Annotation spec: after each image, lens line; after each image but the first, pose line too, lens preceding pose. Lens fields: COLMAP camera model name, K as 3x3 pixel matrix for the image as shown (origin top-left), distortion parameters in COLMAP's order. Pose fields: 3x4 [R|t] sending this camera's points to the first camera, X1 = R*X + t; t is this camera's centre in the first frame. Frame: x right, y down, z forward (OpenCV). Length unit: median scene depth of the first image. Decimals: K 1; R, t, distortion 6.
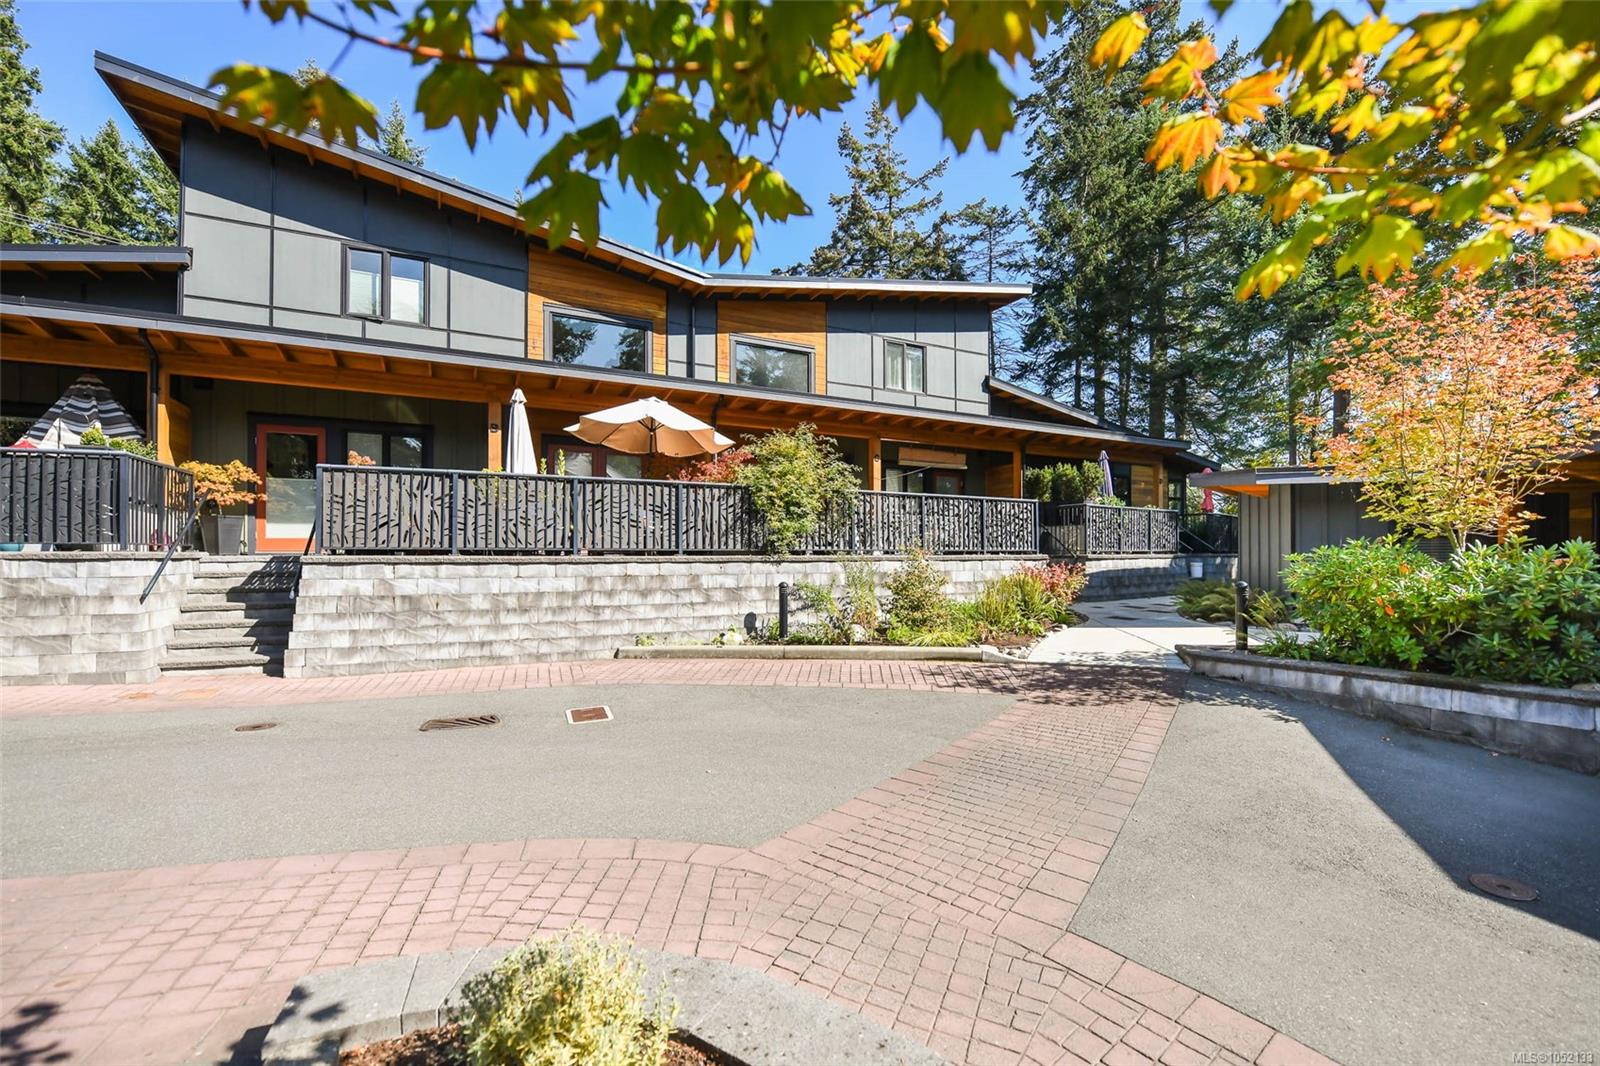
lens RADIAL K [[678.8, 0, 836.2], [0, 678.8, 538.6], [0, 0, 1]] dist [-0.027320, -0.000297]
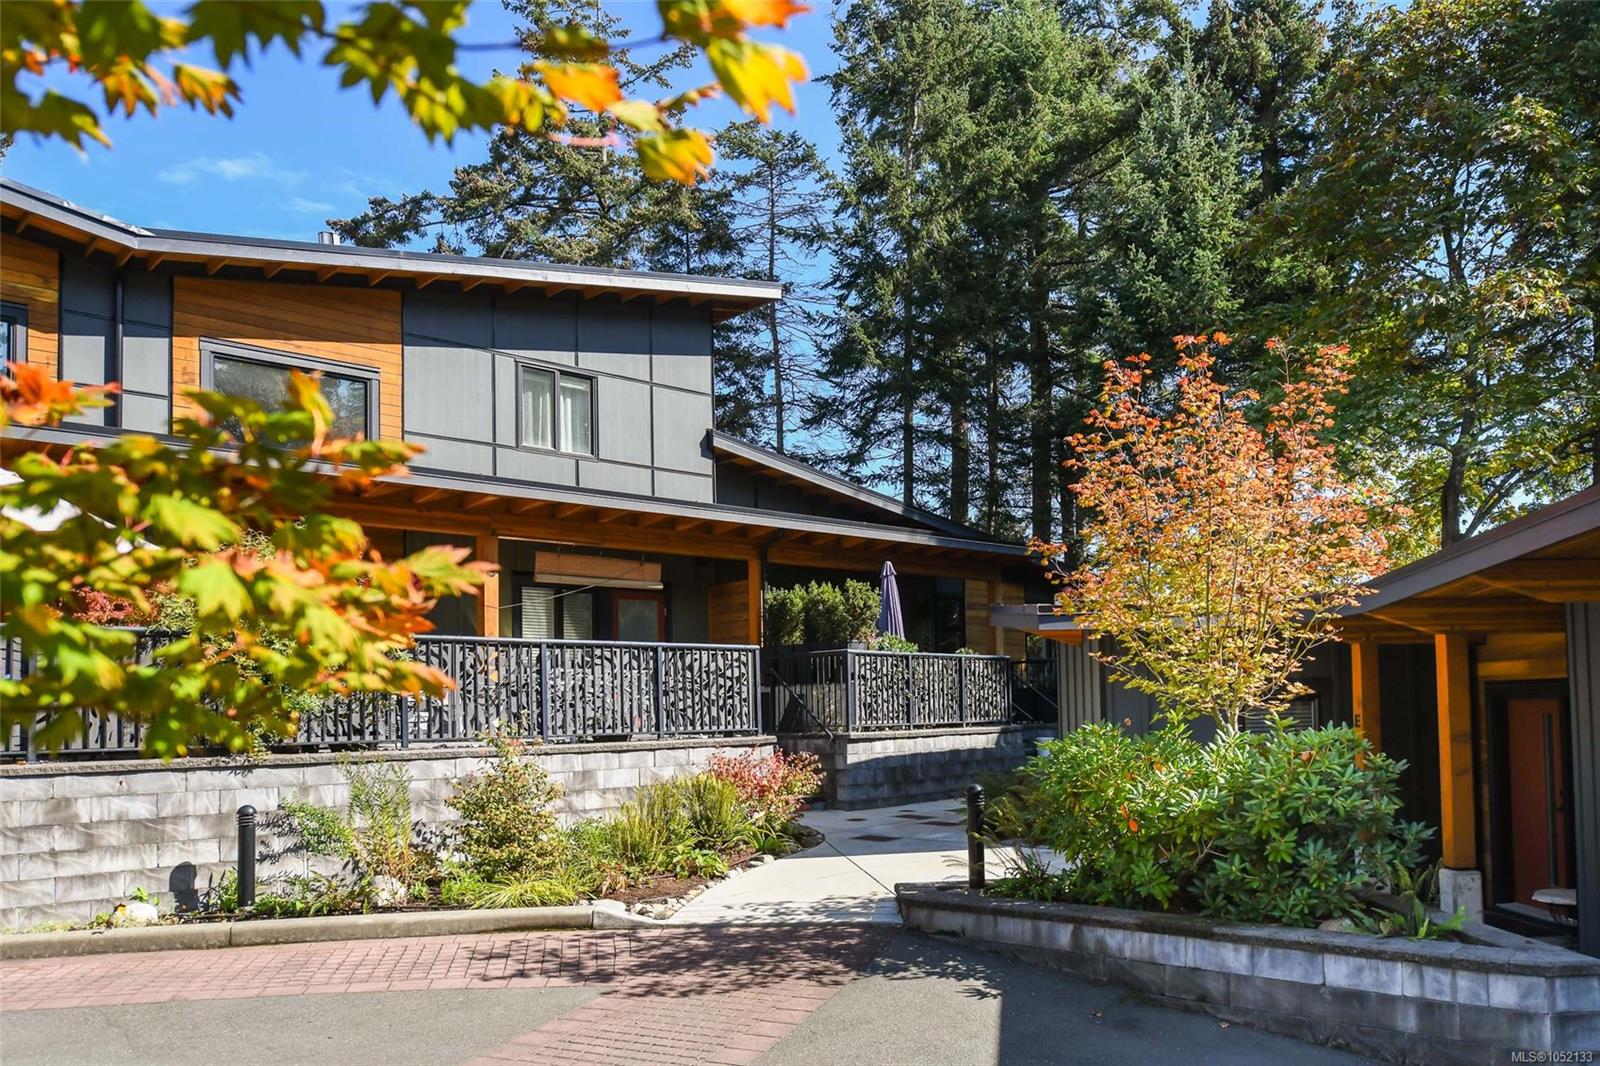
lens RADIAL K [[1197.8, 0, 851.1], [0, 1197.8, 642.5], [0, 0, 1]] dist [-0.004912, -0.002592]
pose [[0.959721, 0.000256, 0.280955, 0.097334], [0.012182, 0.999021, -0.042525, -0.017142], [-0.280691, 0.044235, 0.958778, -0.067397]]
